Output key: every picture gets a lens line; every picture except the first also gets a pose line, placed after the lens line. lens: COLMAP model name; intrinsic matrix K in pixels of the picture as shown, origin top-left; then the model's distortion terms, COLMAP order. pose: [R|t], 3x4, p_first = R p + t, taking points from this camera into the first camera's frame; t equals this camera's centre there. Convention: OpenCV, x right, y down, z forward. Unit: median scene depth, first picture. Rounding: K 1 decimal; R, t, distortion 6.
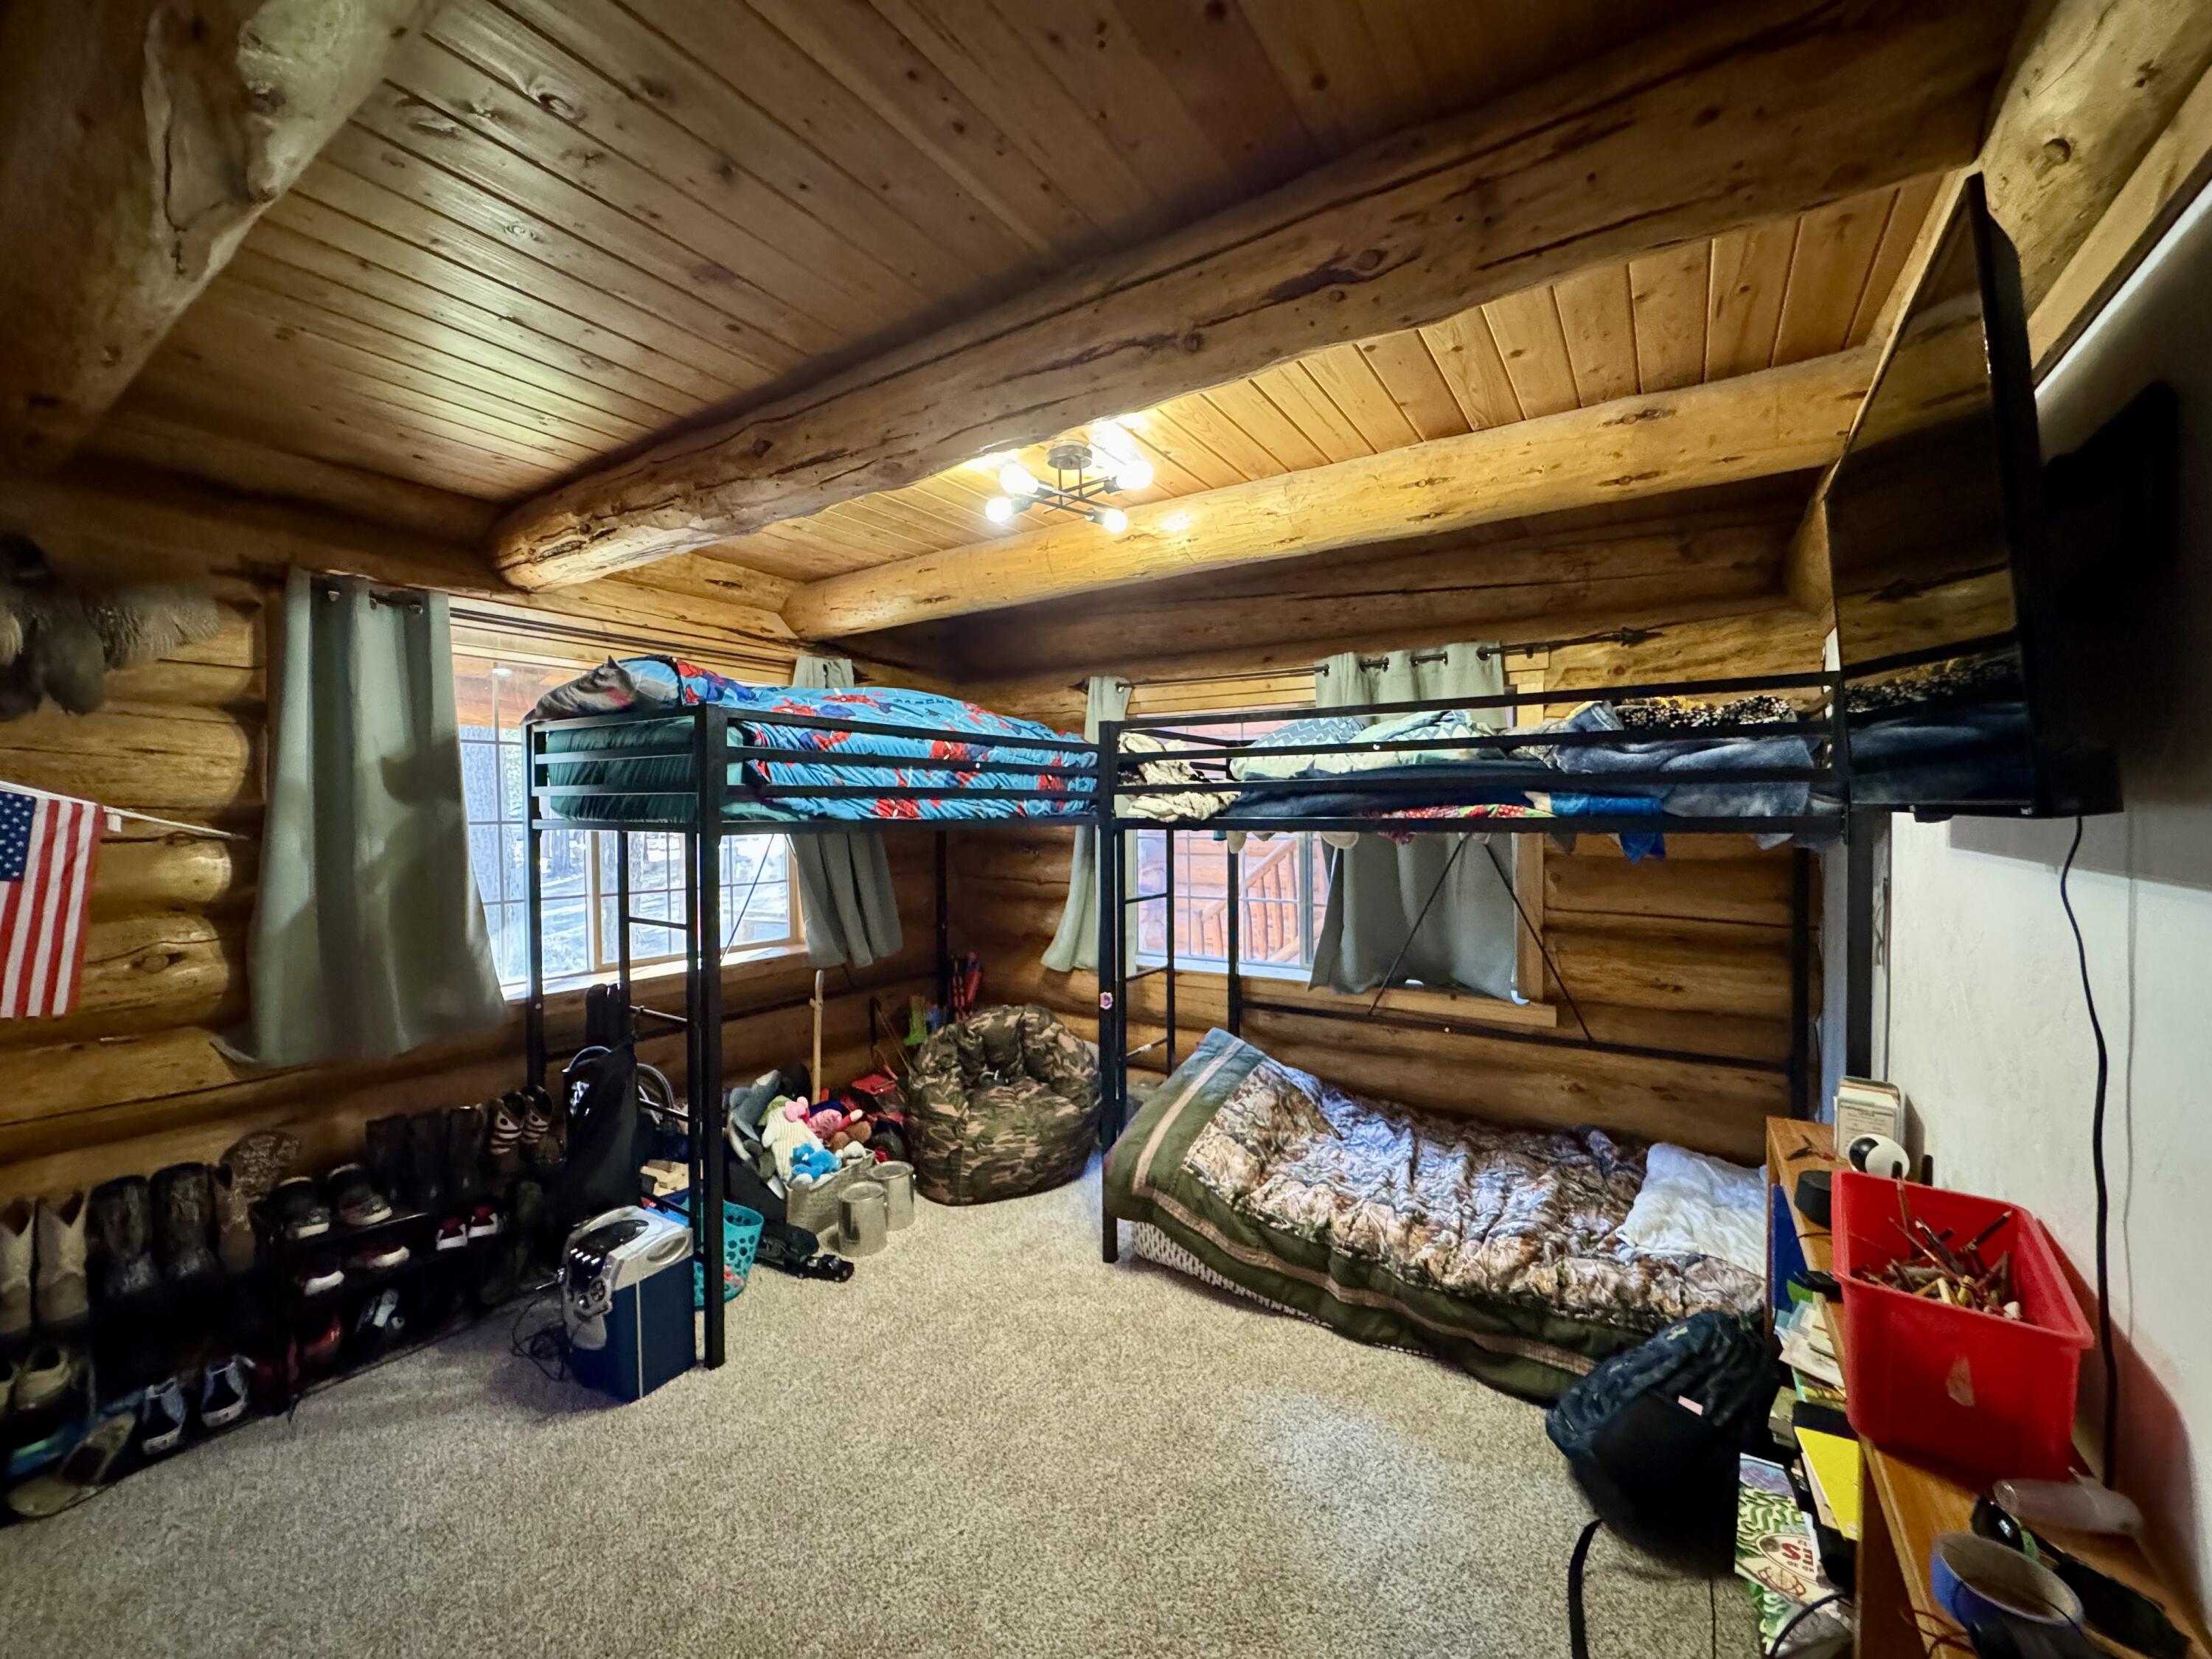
lens RADIAL K [[878.5, 0, 1100.5], [0, 878.5, 821.9], [0, 0, 1]] dist [-0.002366, 0.000211]
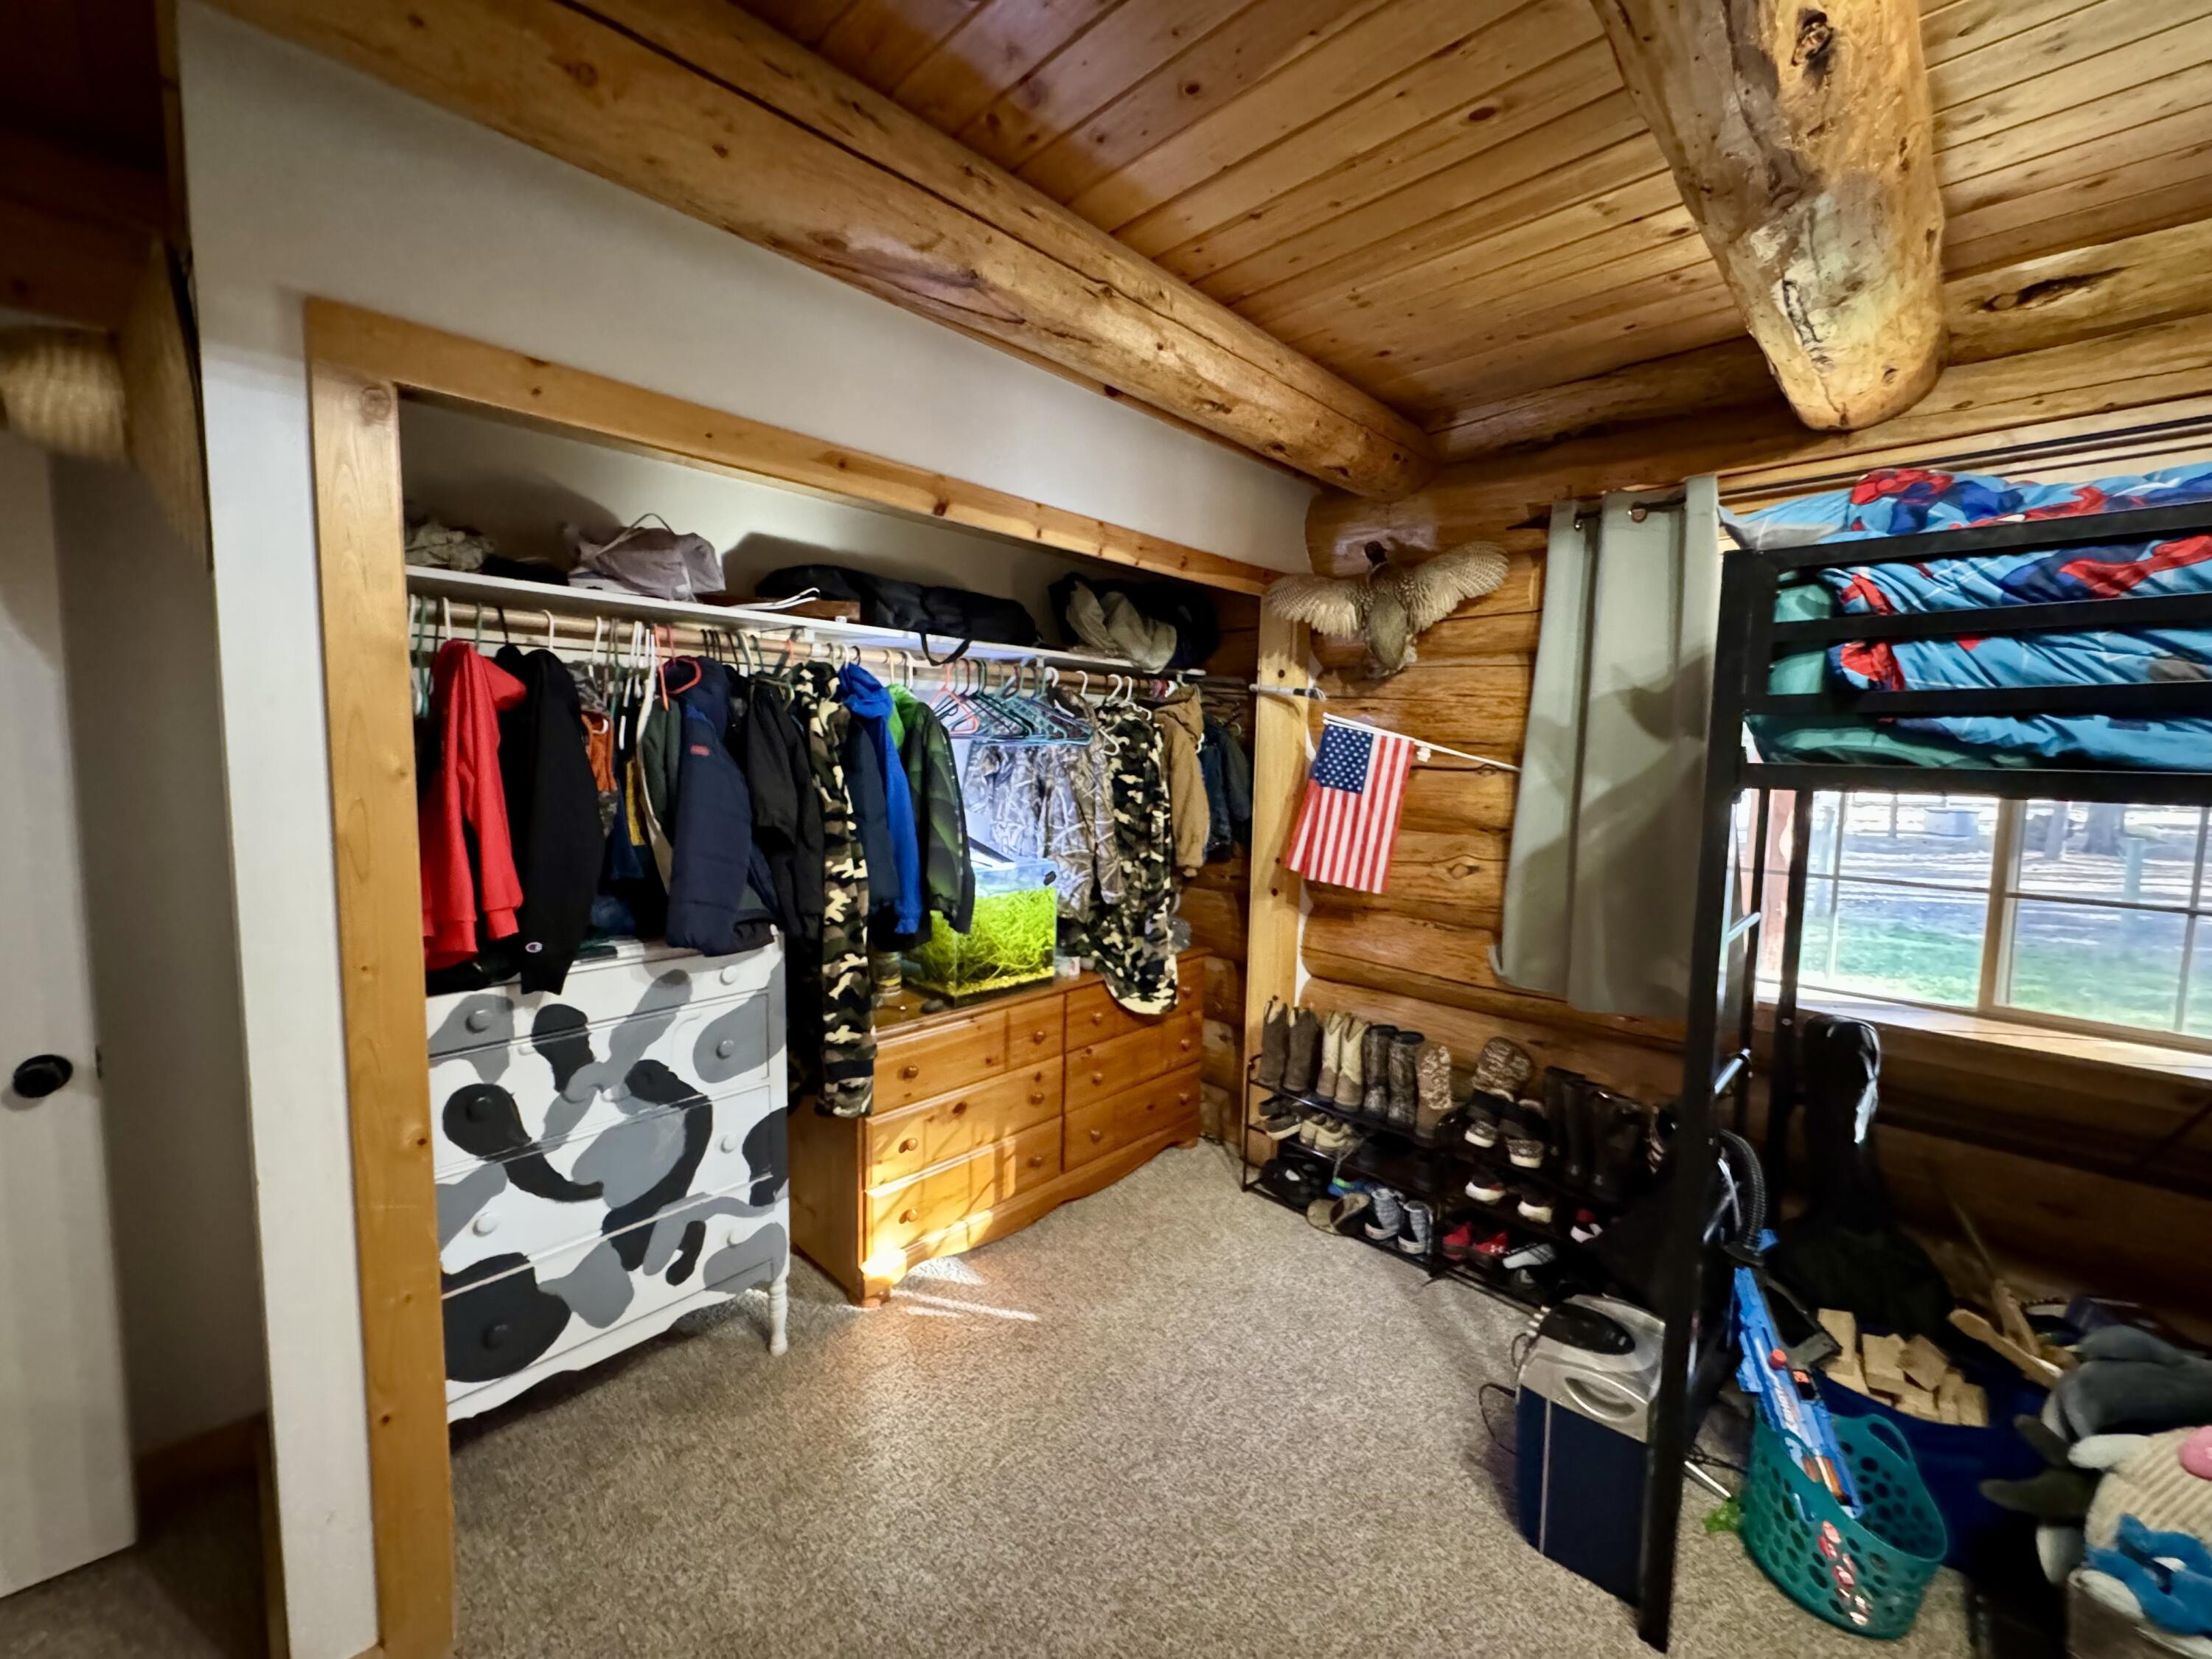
lens RADIAL K [[878.5, 0, 1102.3], [0, 878.5, 822.7], [0, 0, 1]] dist [-0.002366, 0.000211]
pose [[-0.194307, 0.082731, -0.977446, 0.192613], [-0.031065, 0.995418, 0.090428, -0.000528], [0.980449, 0.047935, -0.190847, 0.698817]]
